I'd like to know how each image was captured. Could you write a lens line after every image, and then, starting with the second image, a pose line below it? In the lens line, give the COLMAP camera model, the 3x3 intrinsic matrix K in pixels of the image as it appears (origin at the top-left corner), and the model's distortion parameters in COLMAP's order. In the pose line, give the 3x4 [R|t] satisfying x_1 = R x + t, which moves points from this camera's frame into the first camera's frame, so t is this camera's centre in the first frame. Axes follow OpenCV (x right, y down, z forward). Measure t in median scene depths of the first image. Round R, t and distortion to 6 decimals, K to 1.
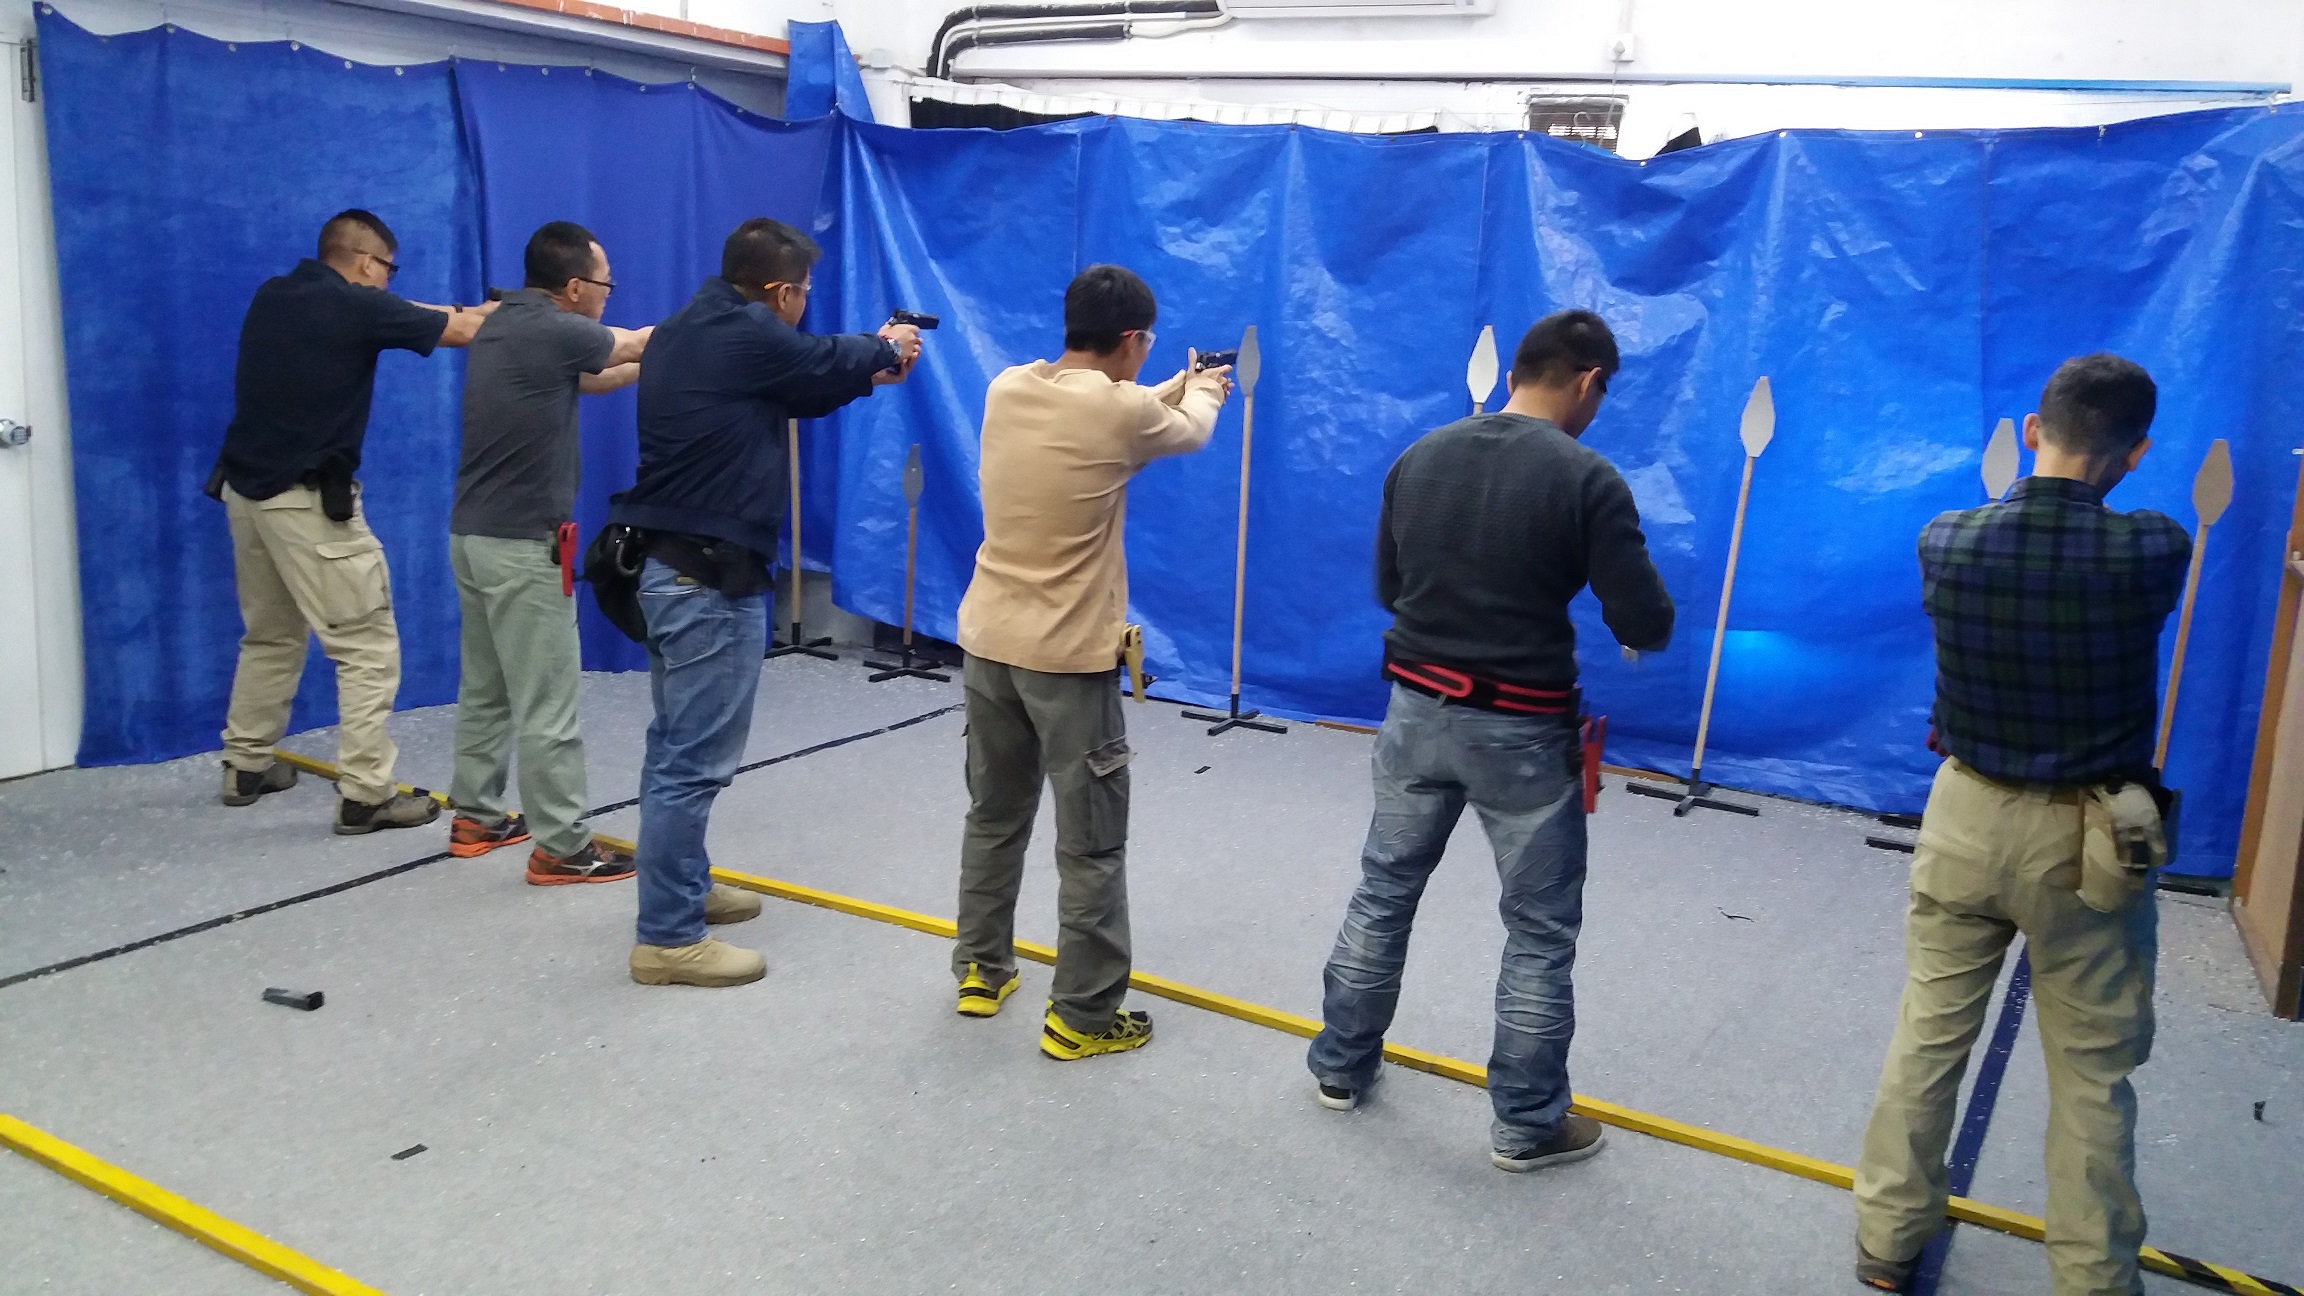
lens RADIAL K [[1914.9, 0, 1126.2], [0, 1914.9, 642.2], [0, 0, 1]] dist [-0.000647, -0.009838]
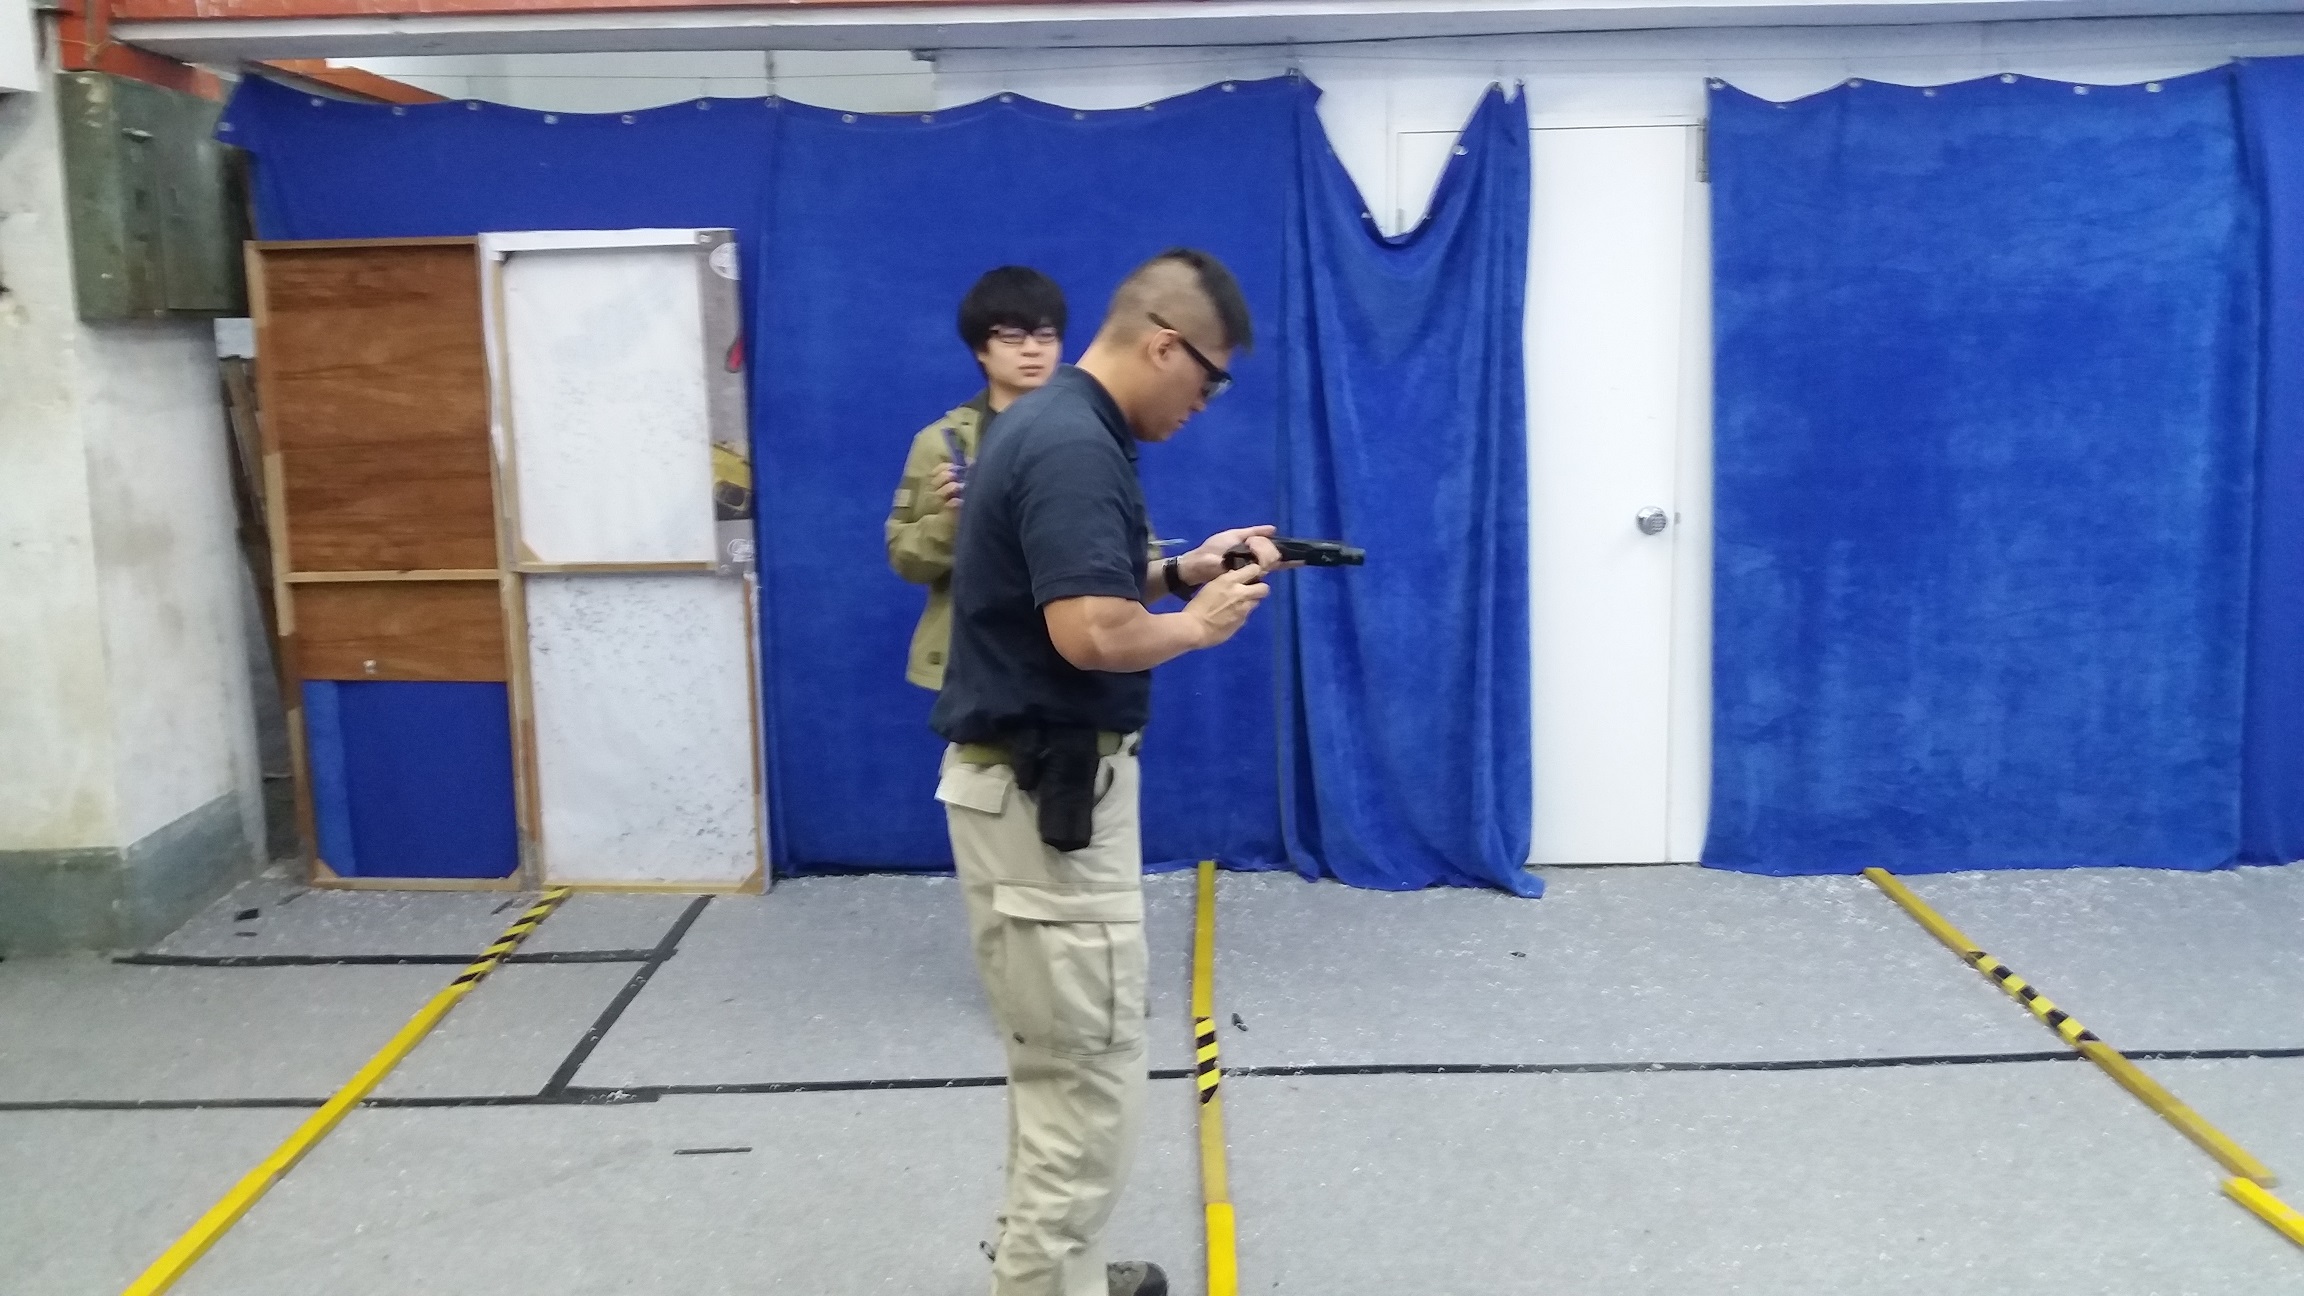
lens RADIAL K [[1914.9, 0, 1126.2], [0, 1914.9, 642.2], [0, 0, 1]] dist [-0.000647, -0.009838]
pose [[0.495519, 0.082722, -0.864649, 0.134085], [-0.117037, 0.992735, 0.027904, -0.039288], [0.860676, 0.087369, 0.501601, 0.256537]]
